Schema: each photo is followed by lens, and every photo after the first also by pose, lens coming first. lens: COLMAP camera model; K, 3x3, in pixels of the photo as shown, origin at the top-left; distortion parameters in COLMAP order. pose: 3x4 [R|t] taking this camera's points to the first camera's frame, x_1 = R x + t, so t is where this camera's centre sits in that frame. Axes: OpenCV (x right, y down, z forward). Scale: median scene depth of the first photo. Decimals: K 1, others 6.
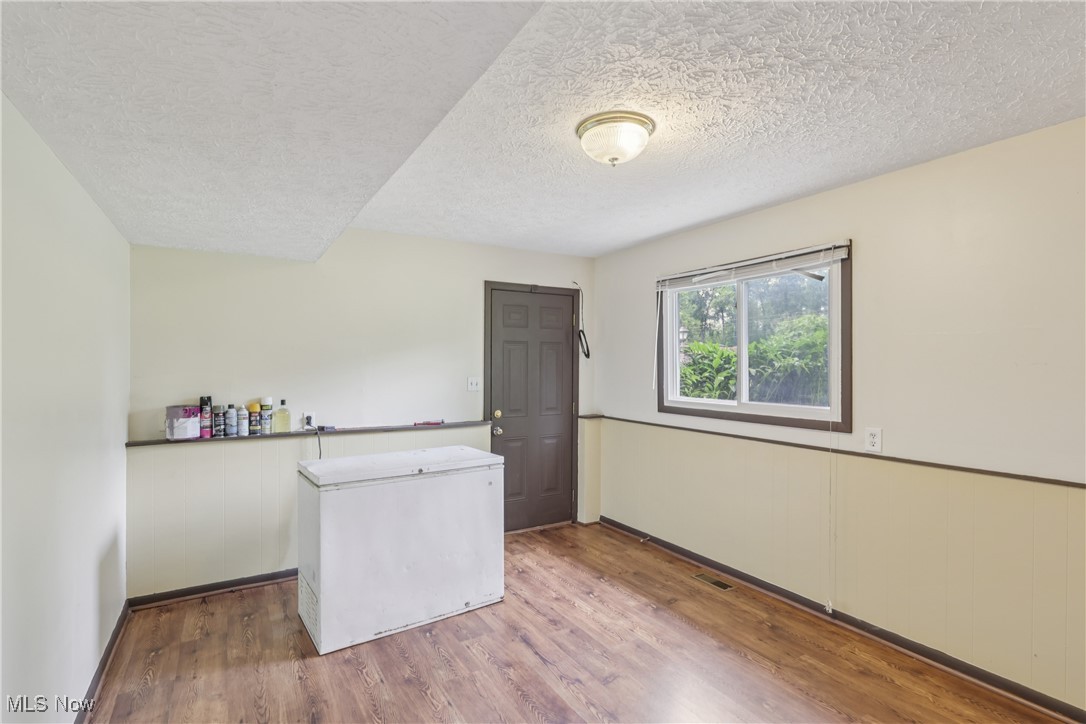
lens RADIAL K [[509.9, 0, 543.0], [0, 509.9, 362.0], [0, 0, 1]] dist [0.000928, 0.000238]
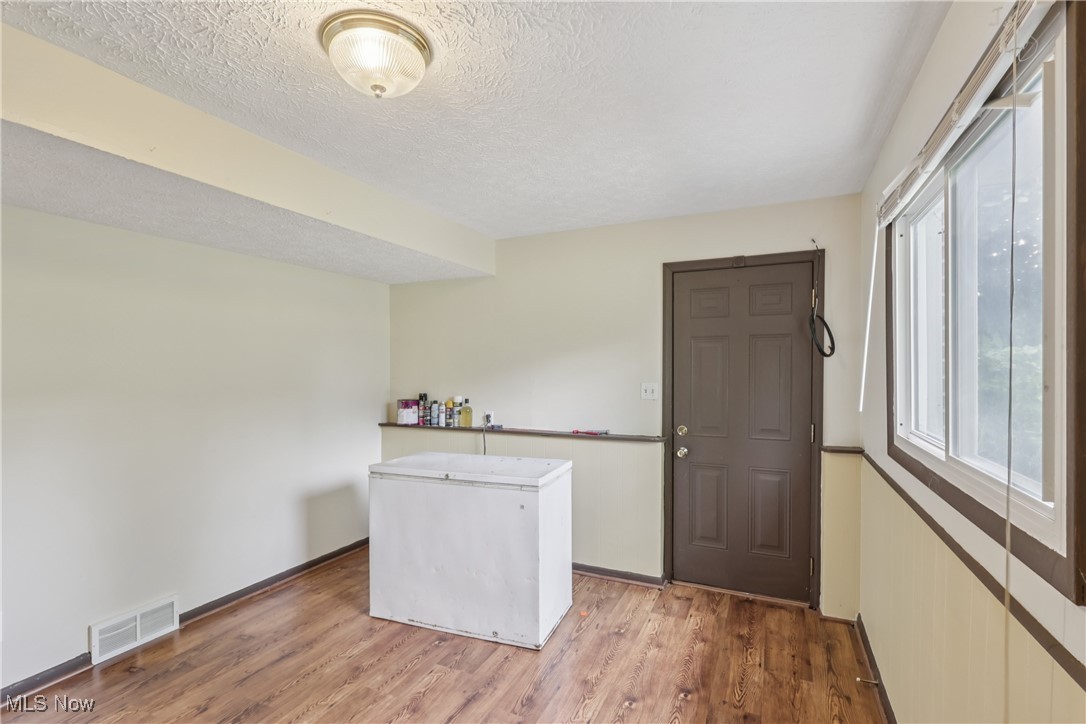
lens RADIAL K [[509.9, 0, 543.0], [0, 509.9, 362.0], [0, 0, 1]] dist [0.000928, 0.000238]
pose [[0.569042, -0.013046, -0.822205, 0.570147], [0.012718, 0.999894, -0.007063, -0.000336], [0.822210, -0.006437, 0.569148, 0.488298]]
